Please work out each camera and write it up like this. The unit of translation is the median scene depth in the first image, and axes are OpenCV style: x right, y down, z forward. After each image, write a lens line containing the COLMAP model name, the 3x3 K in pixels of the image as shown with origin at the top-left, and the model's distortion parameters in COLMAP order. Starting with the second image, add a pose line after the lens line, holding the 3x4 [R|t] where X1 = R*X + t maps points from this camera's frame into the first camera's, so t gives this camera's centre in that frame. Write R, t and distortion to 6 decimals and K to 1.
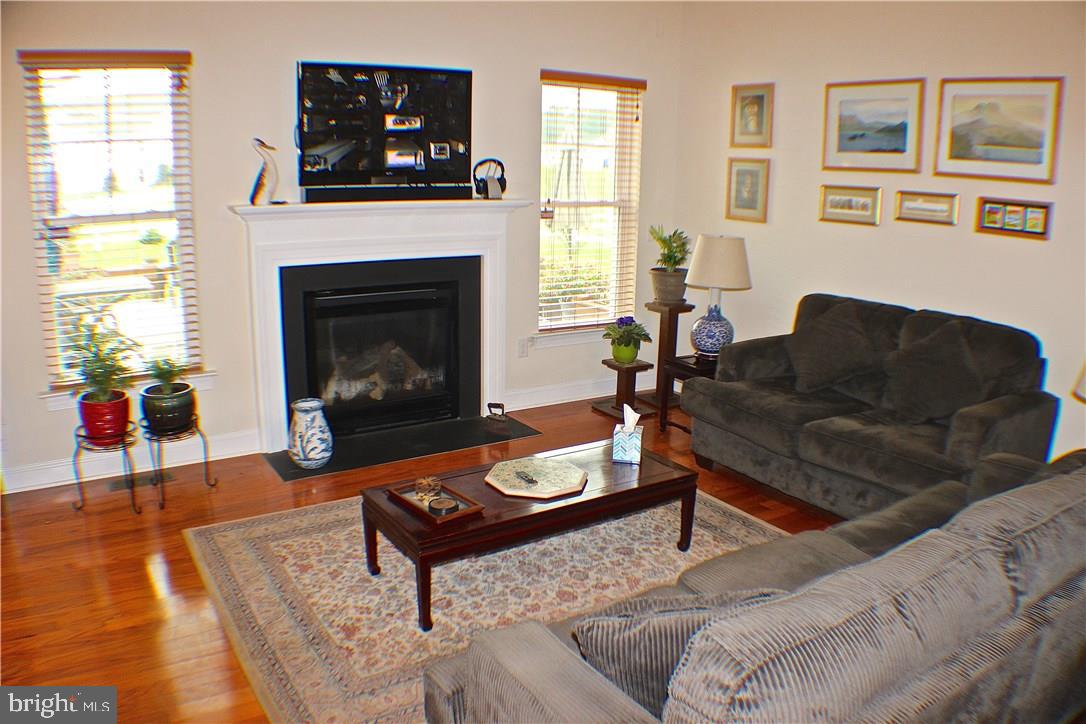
lens RADIAL K [[822.5, 0, 543.0], [0, 822.5, 362.0], [0, 0, 1]] dist [-0.220462, 0.066004]
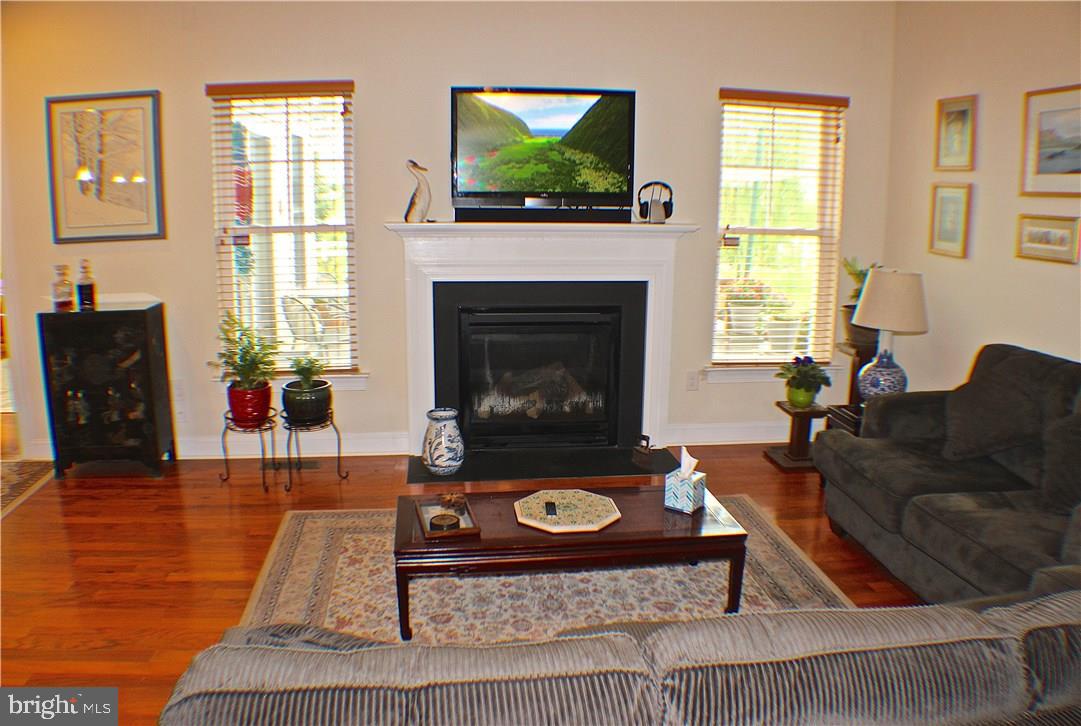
lens RADIAL K [[820.3, 0, 540.5], [0, 820.3, 363.0], [0, 0, 1]] dist [-0.208484, 0.053384]
pose [[0.902823, 0.080367, -0.422435, 0.253135], [-0.093973, 0.995509, -0.011444, -0.011977], [0.419618, 0.050029, 0.906321, 0.084172]]
